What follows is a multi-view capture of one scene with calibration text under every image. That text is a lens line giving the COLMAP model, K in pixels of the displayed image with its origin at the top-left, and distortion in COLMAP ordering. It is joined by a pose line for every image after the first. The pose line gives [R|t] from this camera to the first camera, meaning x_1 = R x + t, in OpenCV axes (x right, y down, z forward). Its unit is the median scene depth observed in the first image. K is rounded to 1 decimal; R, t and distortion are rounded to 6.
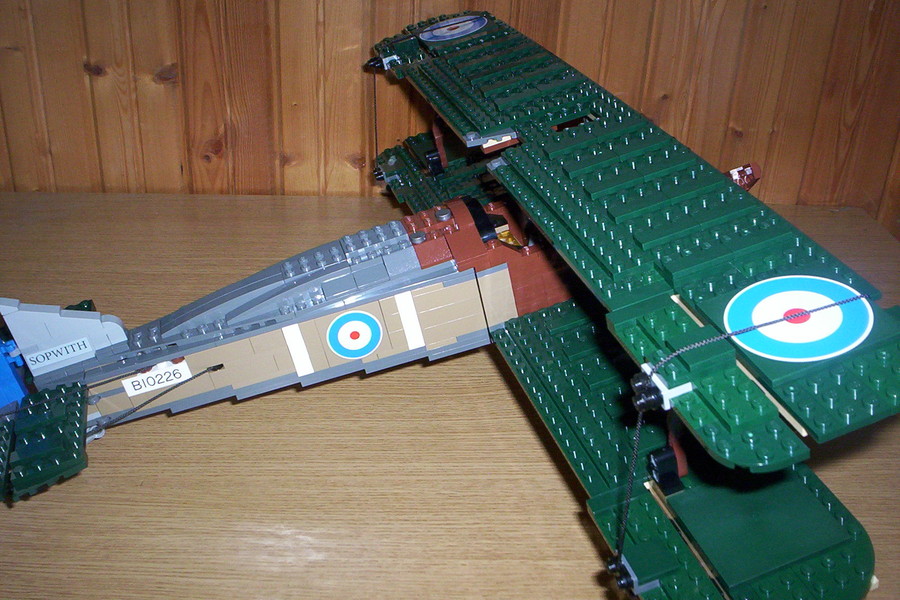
lens RADIAL K [[991.5, 0, 441.8], [0, 991.5, 296.0], [0, 0, 1]] dist [-0.089571, 0.000000]
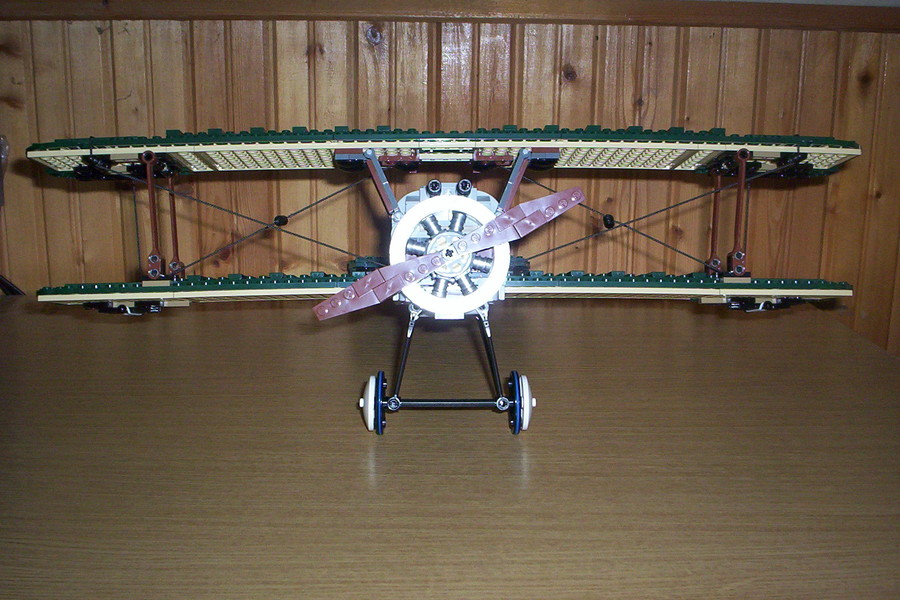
lens RADIAL K [[991.5, 0, 454.4], [0, 991.5, 299.1], [0, 0, 1]] dist [-0.089571, 0.000000]
pose [[0.999000, -0.023594, -0.037967, 0.129276], [0.012848, 0.965074, -0.261662, 0.317014], [0.042814, 0.260913, 0.964412, -0.145876]]
